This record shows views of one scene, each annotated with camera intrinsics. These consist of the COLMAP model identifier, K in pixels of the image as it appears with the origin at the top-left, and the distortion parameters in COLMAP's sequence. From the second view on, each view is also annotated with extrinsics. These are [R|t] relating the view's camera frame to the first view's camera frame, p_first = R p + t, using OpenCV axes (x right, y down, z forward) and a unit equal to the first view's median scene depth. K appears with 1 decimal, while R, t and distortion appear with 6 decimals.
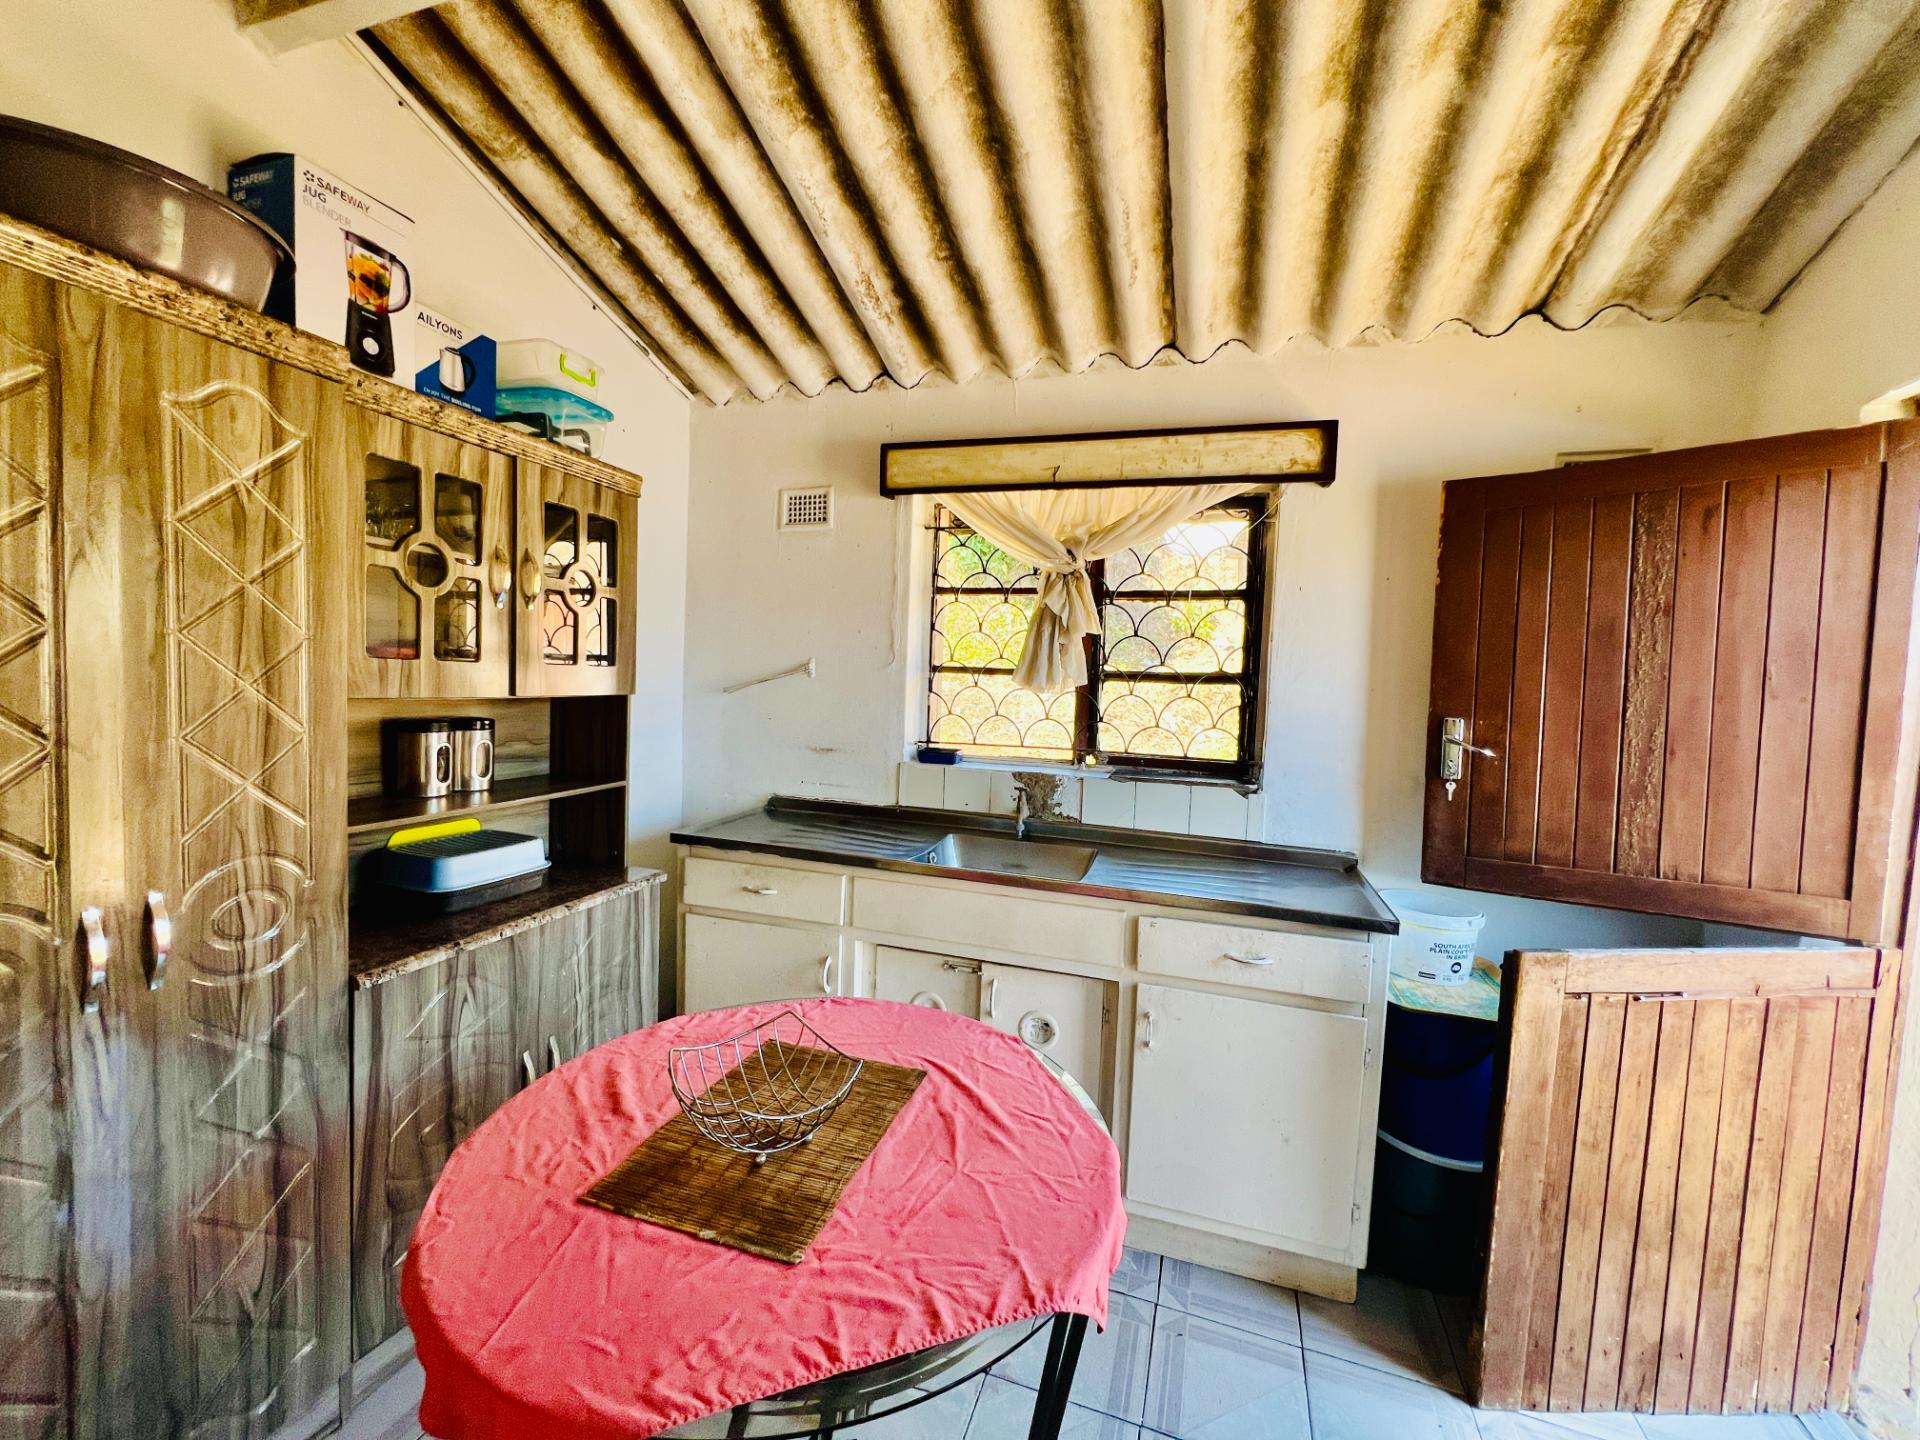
lens RADIAL K [[769.4, 0, 956.8], [0, 769.4, 717.3], [0, 0, 1]] dist [-0.003971, 0.001417]
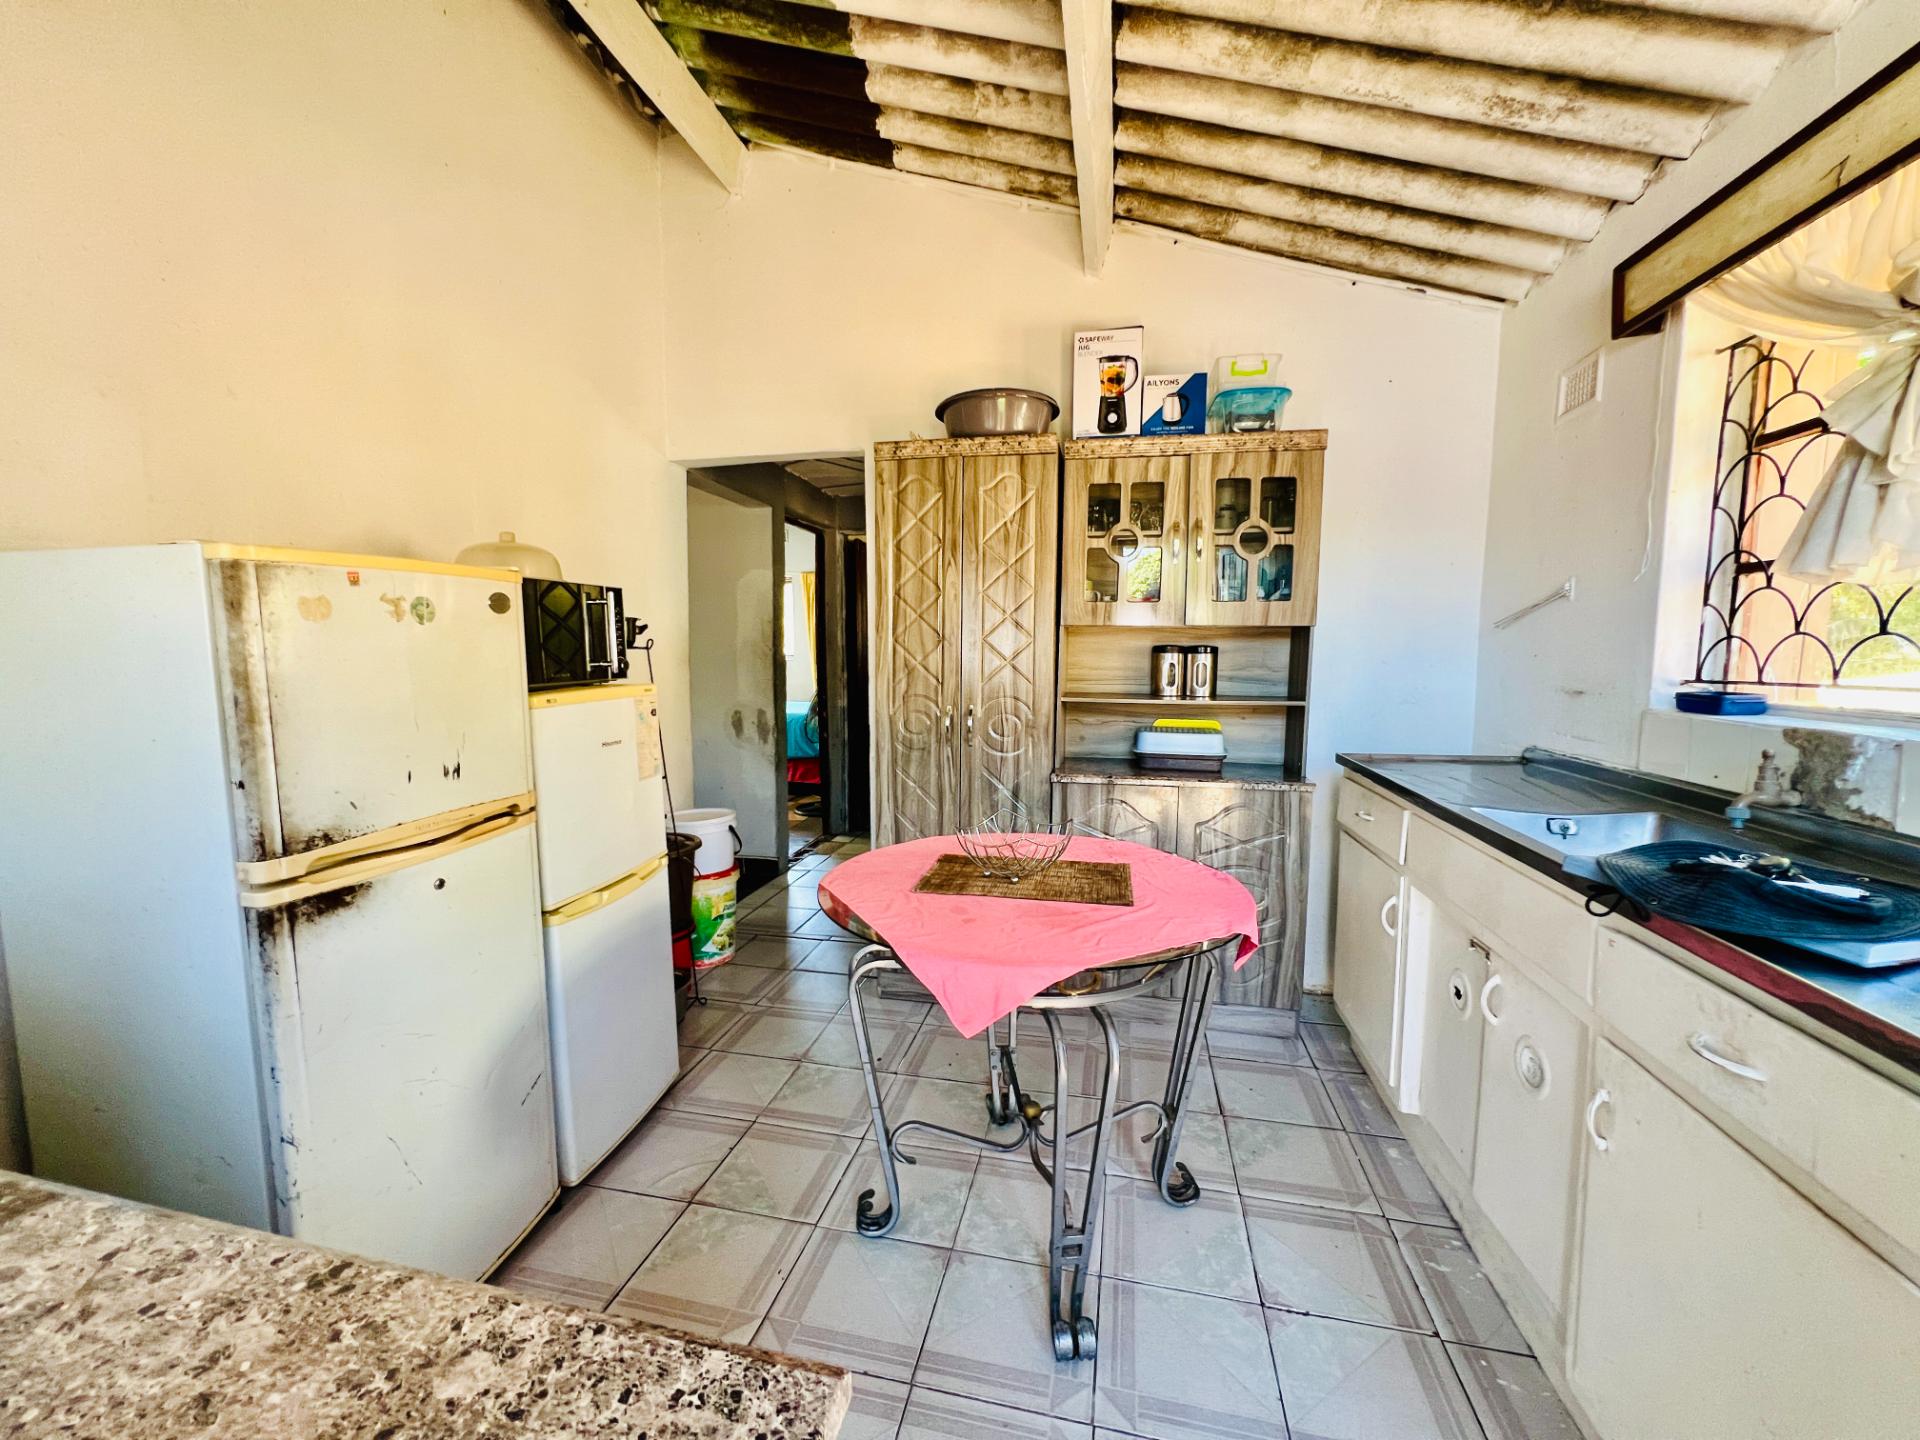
lens RADIAL K [[769.4, 0, 956.8], [0, 769.4, 717.3], [0, 0, 1]] dist [-0.003971, 0.001417]
pose [[0.113912, 0.055047, -0.991965, 0.767165], [-0.055343, 0.997265, 0.048986, 0.093021], [0.991948, 0.049319, 0.116647, 0.413318]]
